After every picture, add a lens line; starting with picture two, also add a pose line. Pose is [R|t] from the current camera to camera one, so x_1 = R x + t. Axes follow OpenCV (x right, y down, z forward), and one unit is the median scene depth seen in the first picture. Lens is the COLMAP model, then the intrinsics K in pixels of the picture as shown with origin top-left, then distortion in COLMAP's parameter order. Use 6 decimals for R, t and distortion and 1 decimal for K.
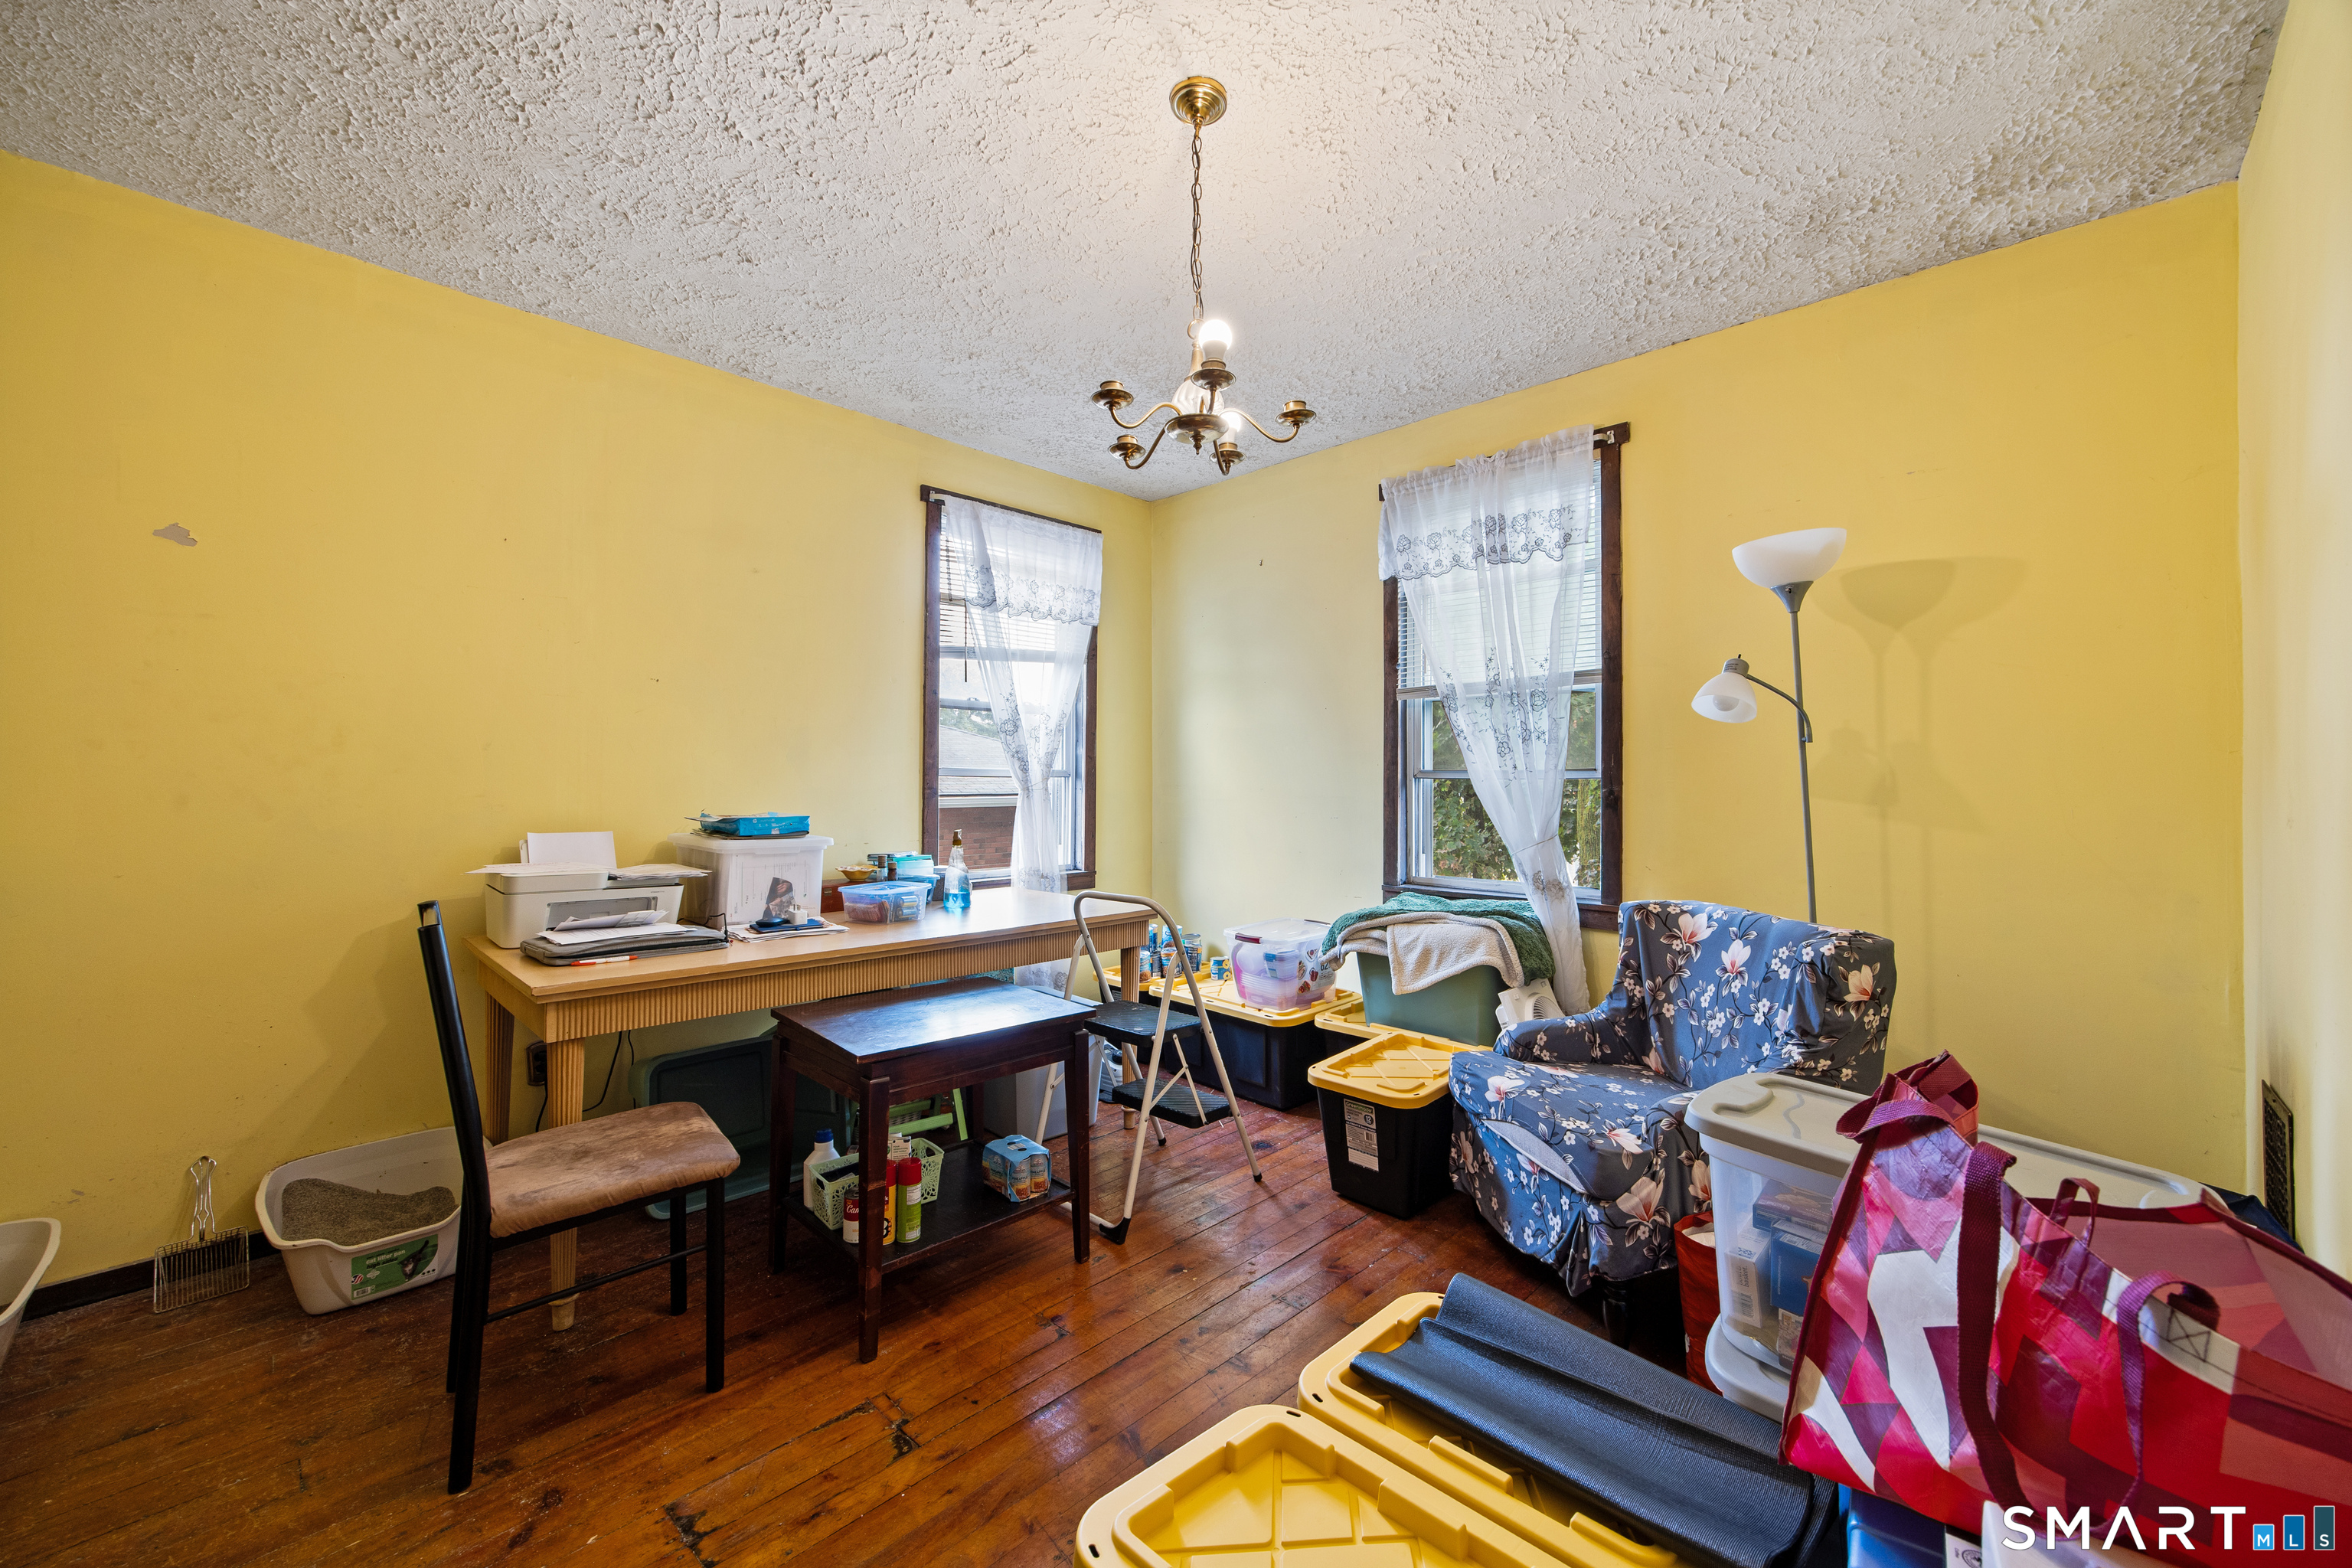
lens RADIAL K [[931.8, 0, 1193.2], [0, 931.8, 778.2], [0, 0, 1]] dist [-0.001282, -0.000219]
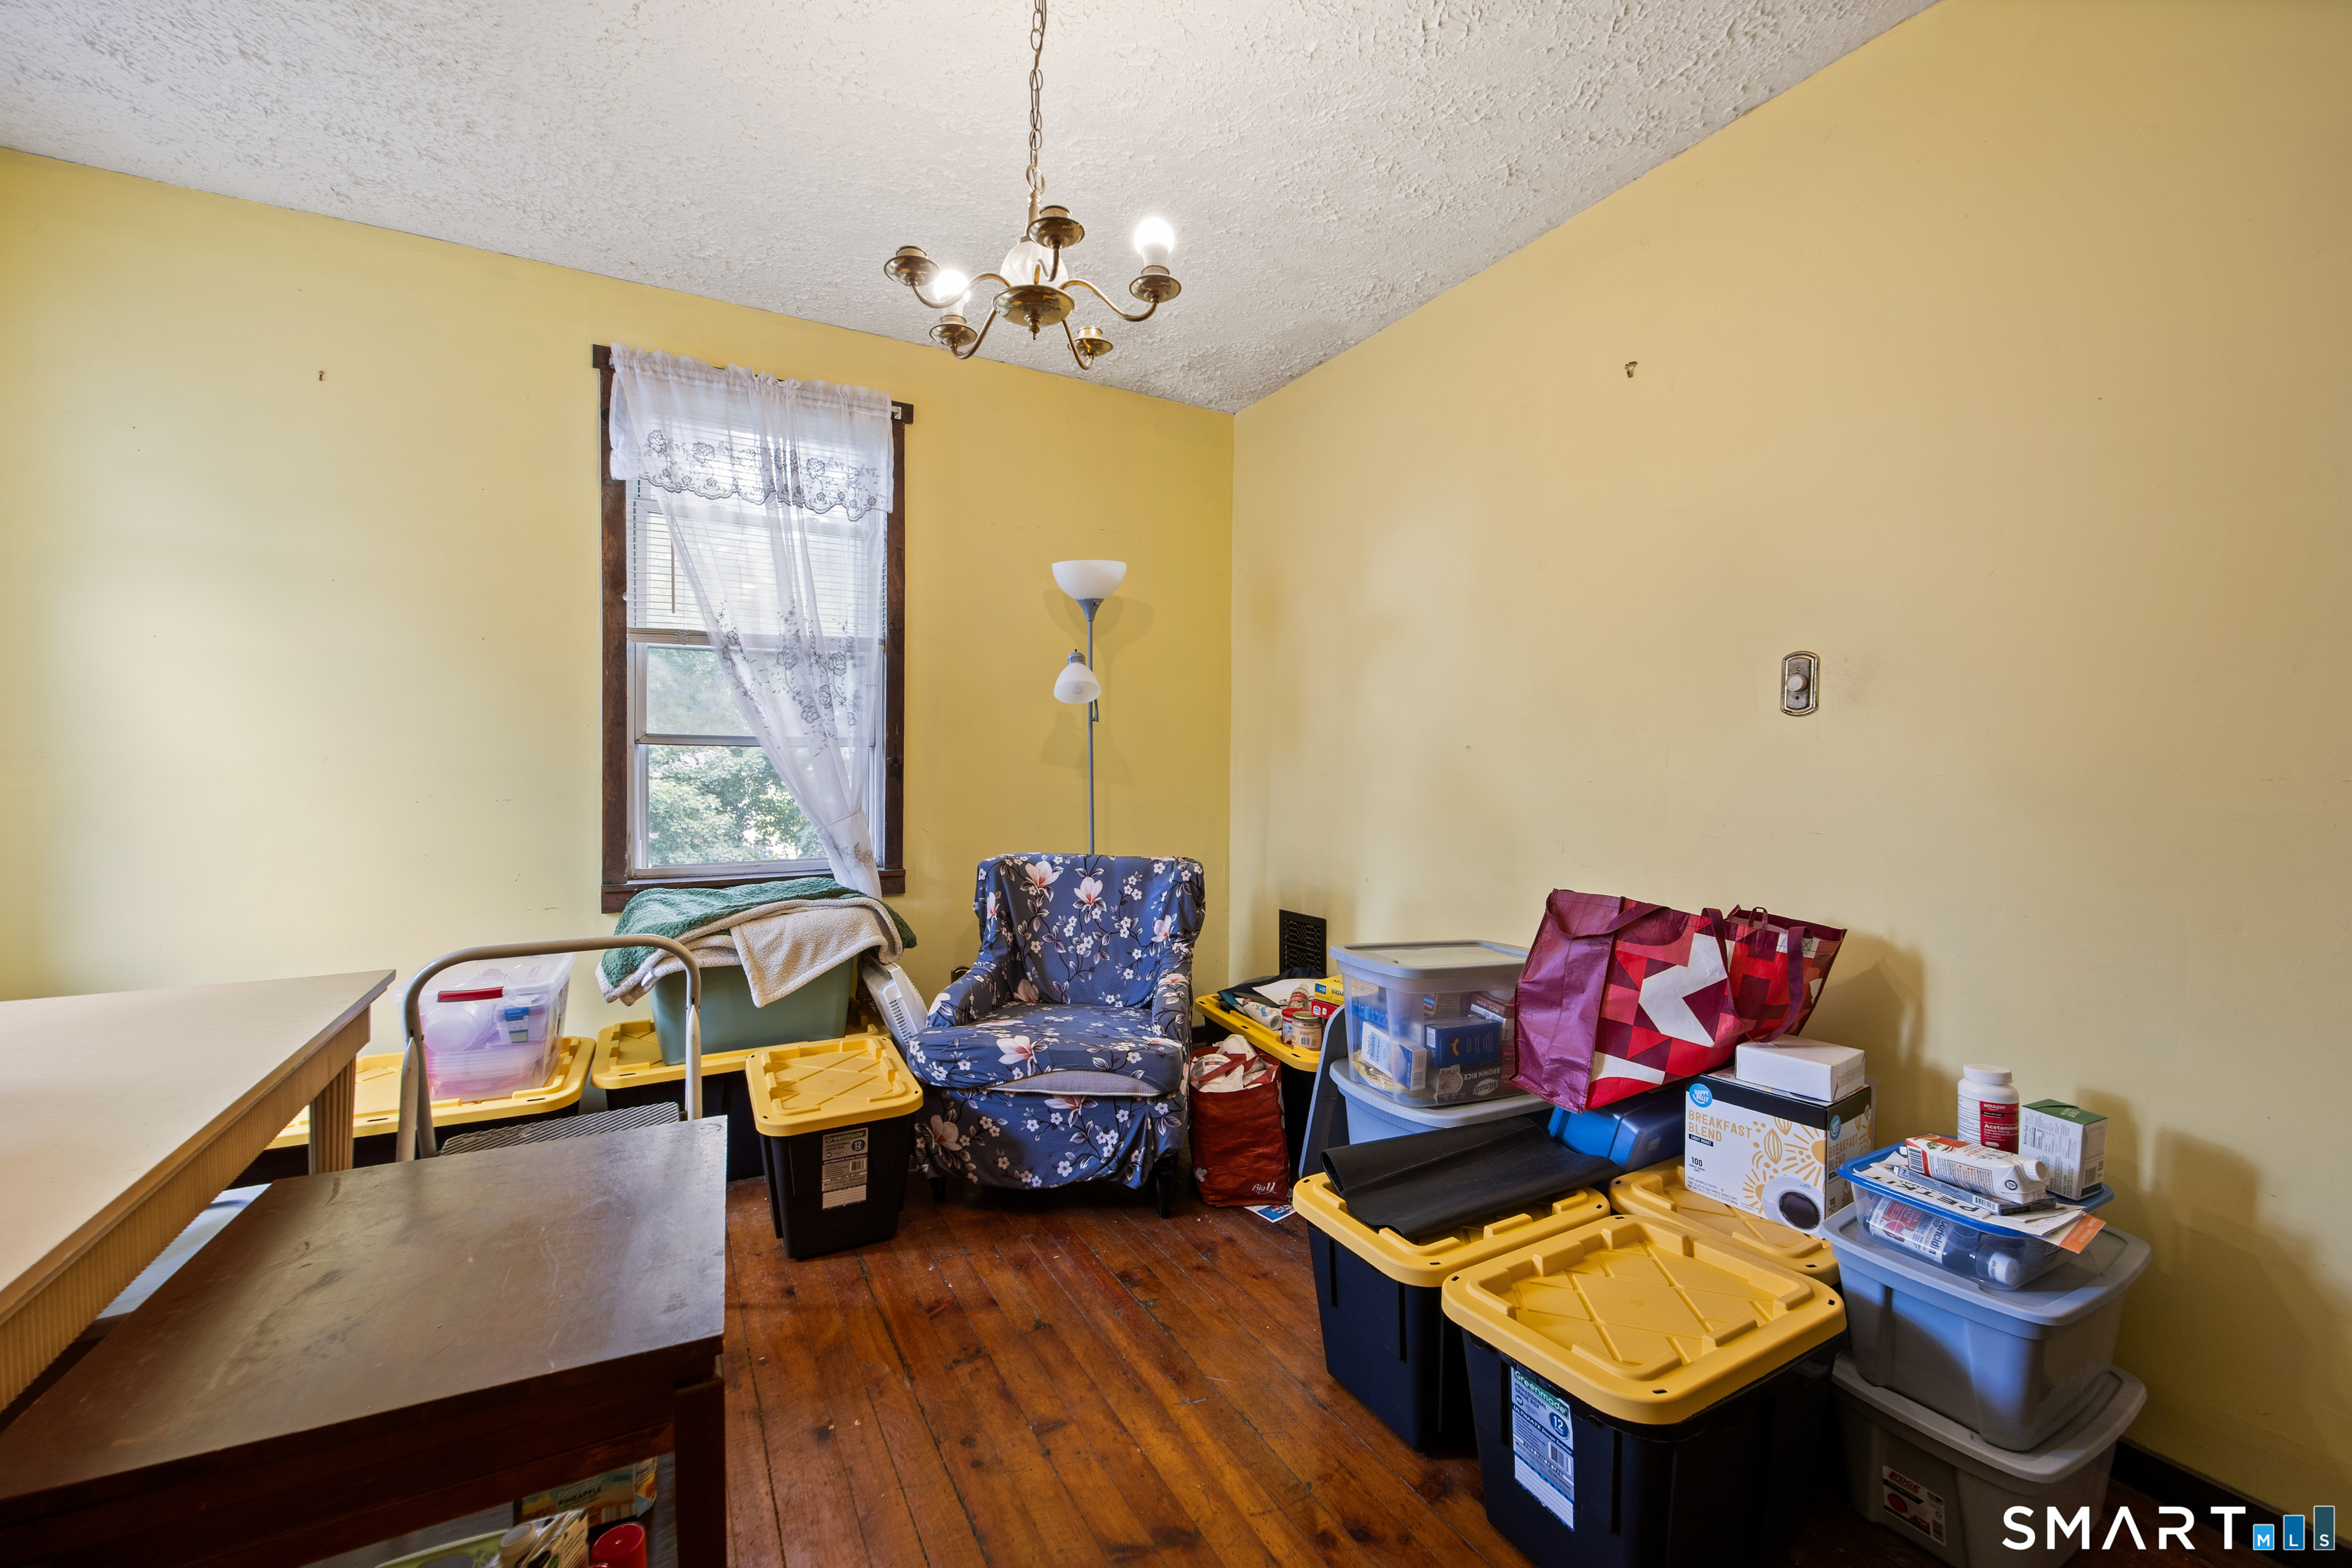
lens RADIAL K [[931.8, 0, 1191.8], [0, 931.8, 776.0], [0, 0, 1]] dist [-0.001282, -0.000219]
pose [[0.289462, -0.022126, 0.956934, -0.482552], [-0.010637, 0.999597, 0.026330, 0.001788], [-0.957130, -0.017801, 0.289110, 0.421861]]
